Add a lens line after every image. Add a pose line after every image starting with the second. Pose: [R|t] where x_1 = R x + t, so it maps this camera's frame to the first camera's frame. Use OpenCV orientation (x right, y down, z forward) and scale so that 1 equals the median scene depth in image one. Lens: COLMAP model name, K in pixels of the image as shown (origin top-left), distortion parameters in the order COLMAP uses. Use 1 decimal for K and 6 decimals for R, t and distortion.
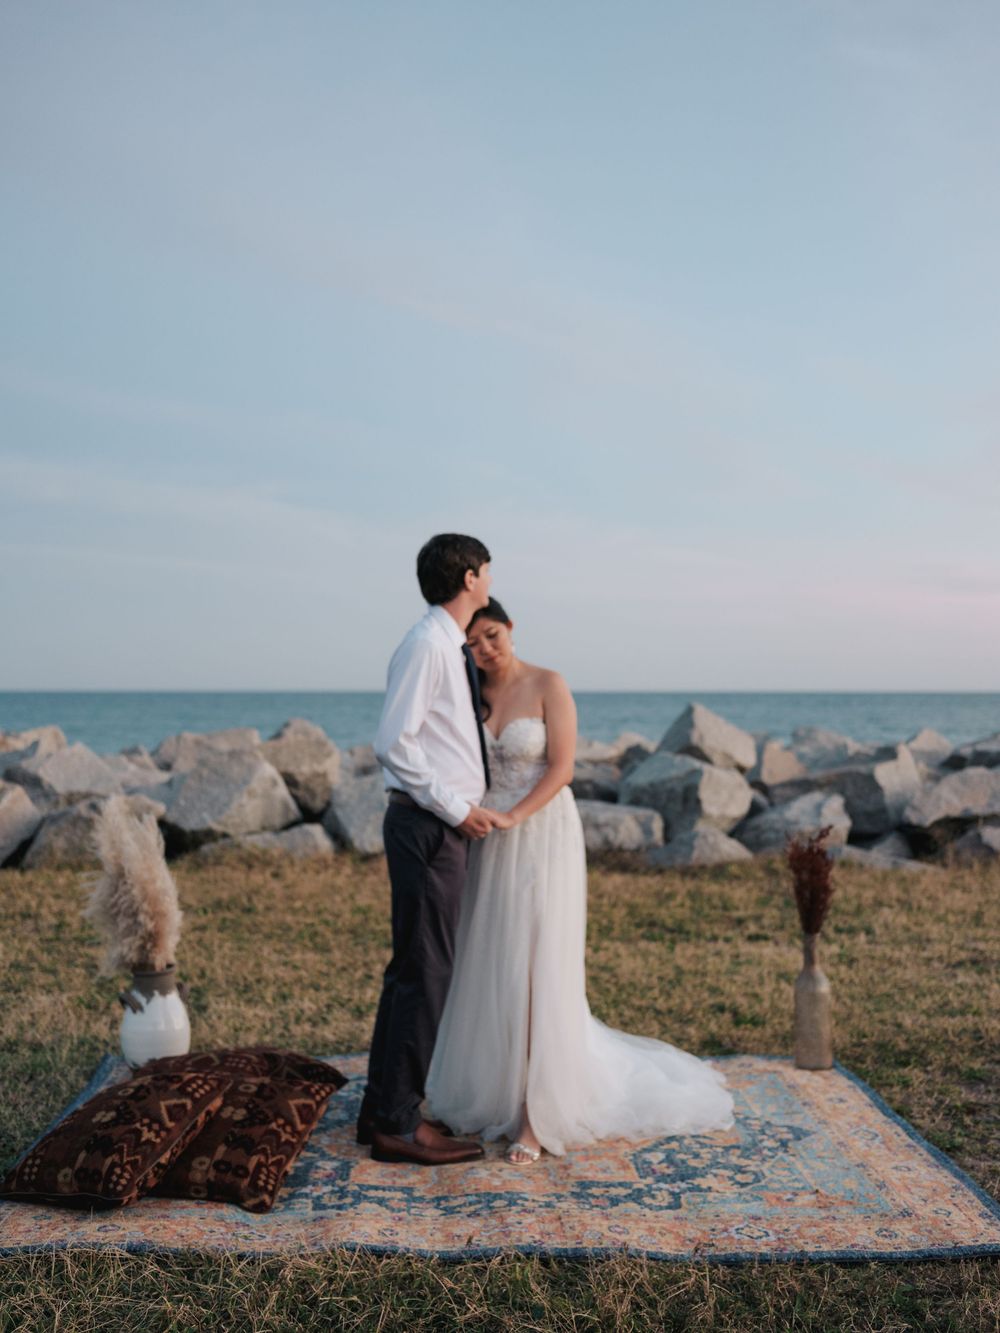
lens RADIAL K [[1559.4, 0, 493.7], [0, 1559.4, 664.4], [0, 0, 1]] dist [-0.023058, 0.000000]
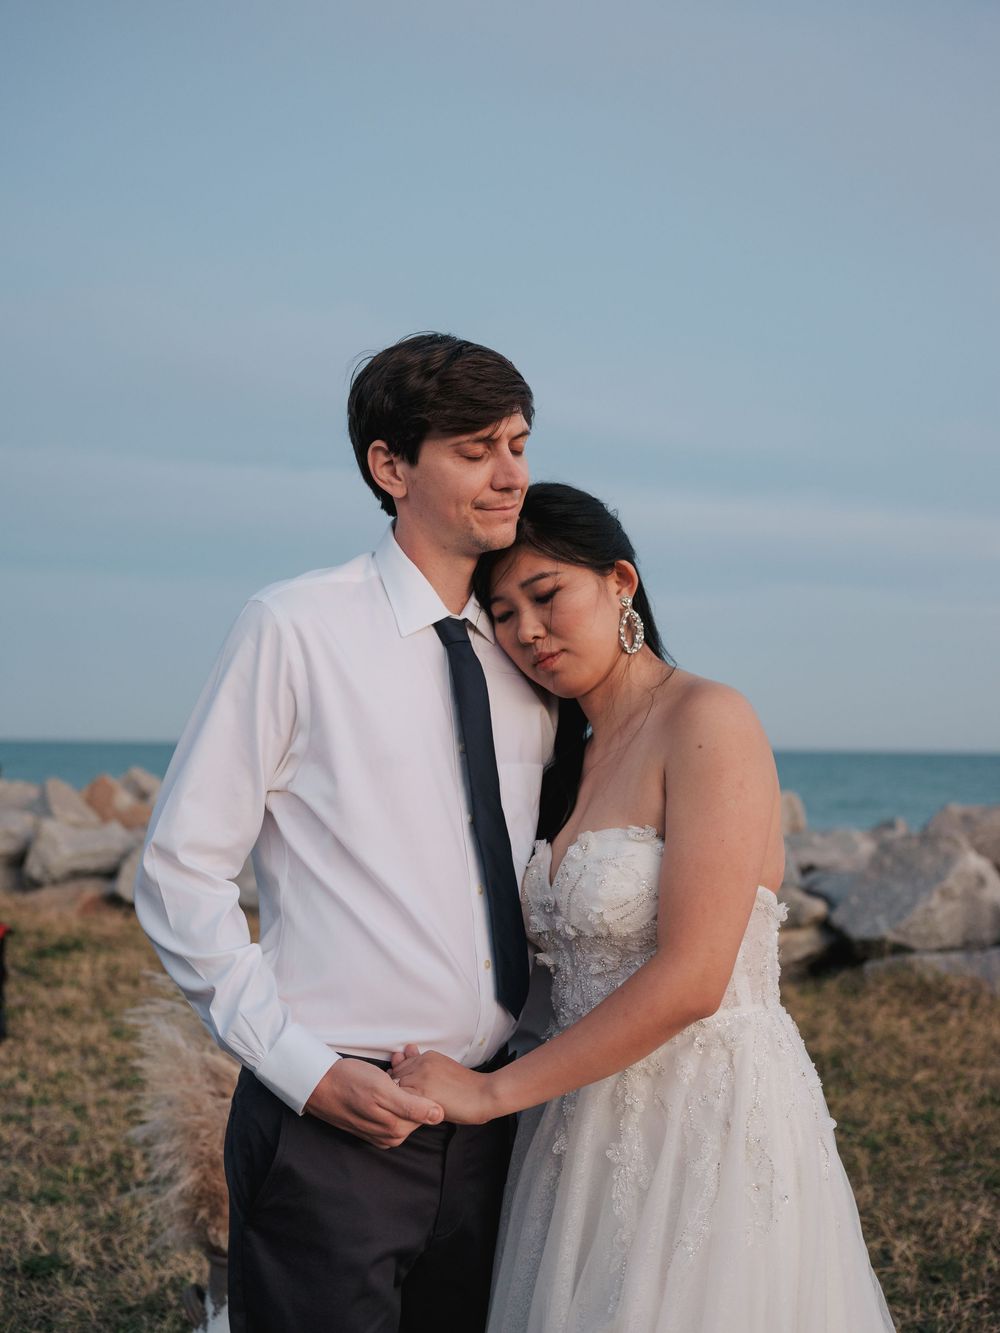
lens RADIAL K [[1559.4, 0, 499.8], [0, 1559.4, 670.6], [0, 0, 1]] dist [-0.023058, 0.000000]
pose [[0.828467, -0.009330, -0.559960, 0.080180], [-0.010898, 0.999403, -0.032776, 0.004828], [0.559932, 0.033256, 0.827871, 0.282508]]
